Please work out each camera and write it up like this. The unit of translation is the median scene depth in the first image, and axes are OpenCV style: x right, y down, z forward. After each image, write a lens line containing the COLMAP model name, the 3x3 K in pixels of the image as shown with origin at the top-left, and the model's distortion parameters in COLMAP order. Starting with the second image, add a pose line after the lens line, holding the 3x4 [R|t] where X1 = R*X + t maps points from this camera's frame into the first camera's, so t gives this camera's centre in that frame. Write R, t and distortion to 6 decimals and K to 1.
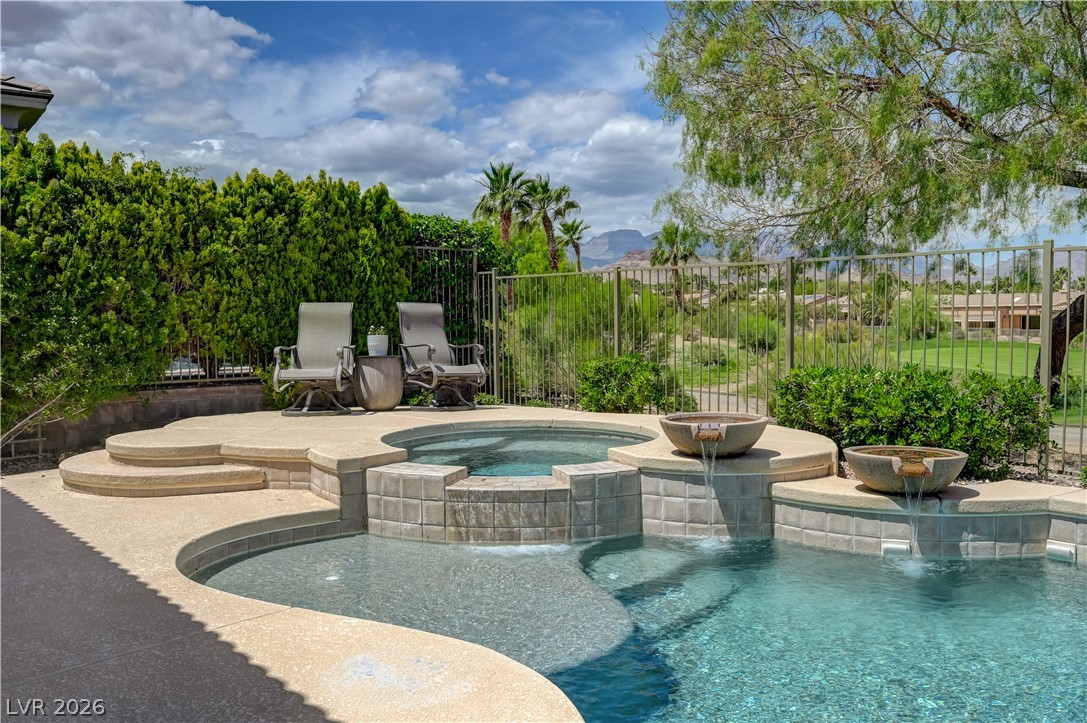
lens RADIAL K [[940.1, 0, 543.5], [0, 940.1, 361.5], [0, 0, 1]] dist [-0.005568, -0.001245]
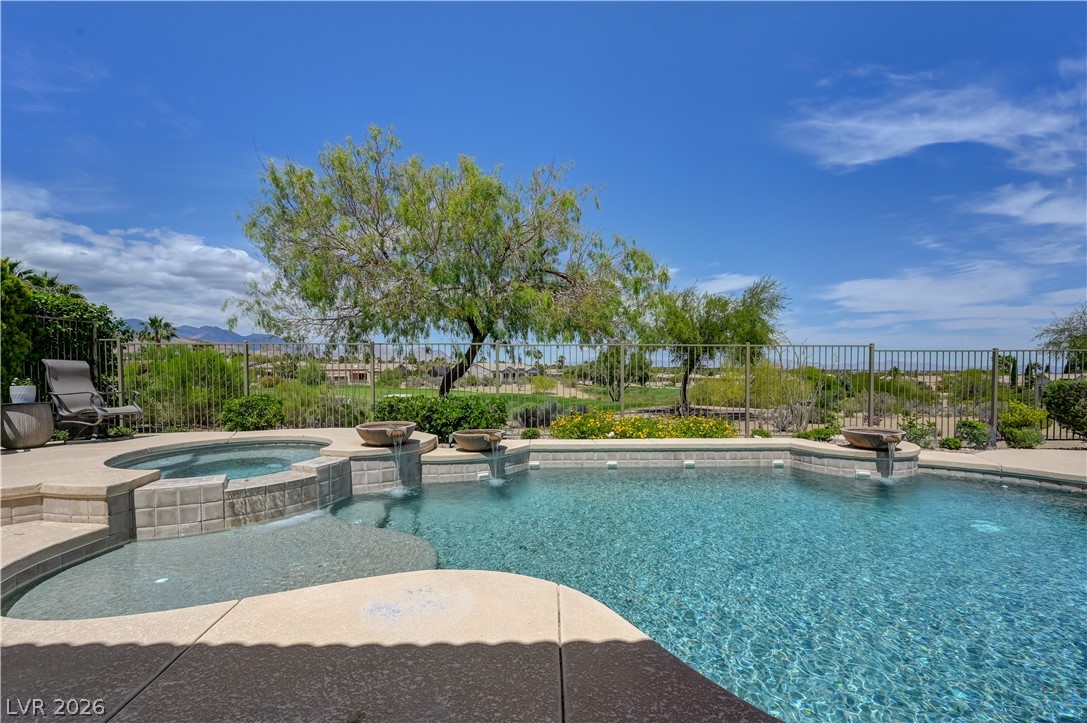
lens RADIAL K [[431.6, 0, 546.4], [0, 431.6, 368.2], [0, 0, 1]] dist [-0.001897, 0.000029]
pose [[0.624659, 0.015312, 0.780748, -0.195397], [0.033069, 0.998392, -0.046039, -0.002536], [-0.780197, 0.054577, 0.623148, 0.129406]]
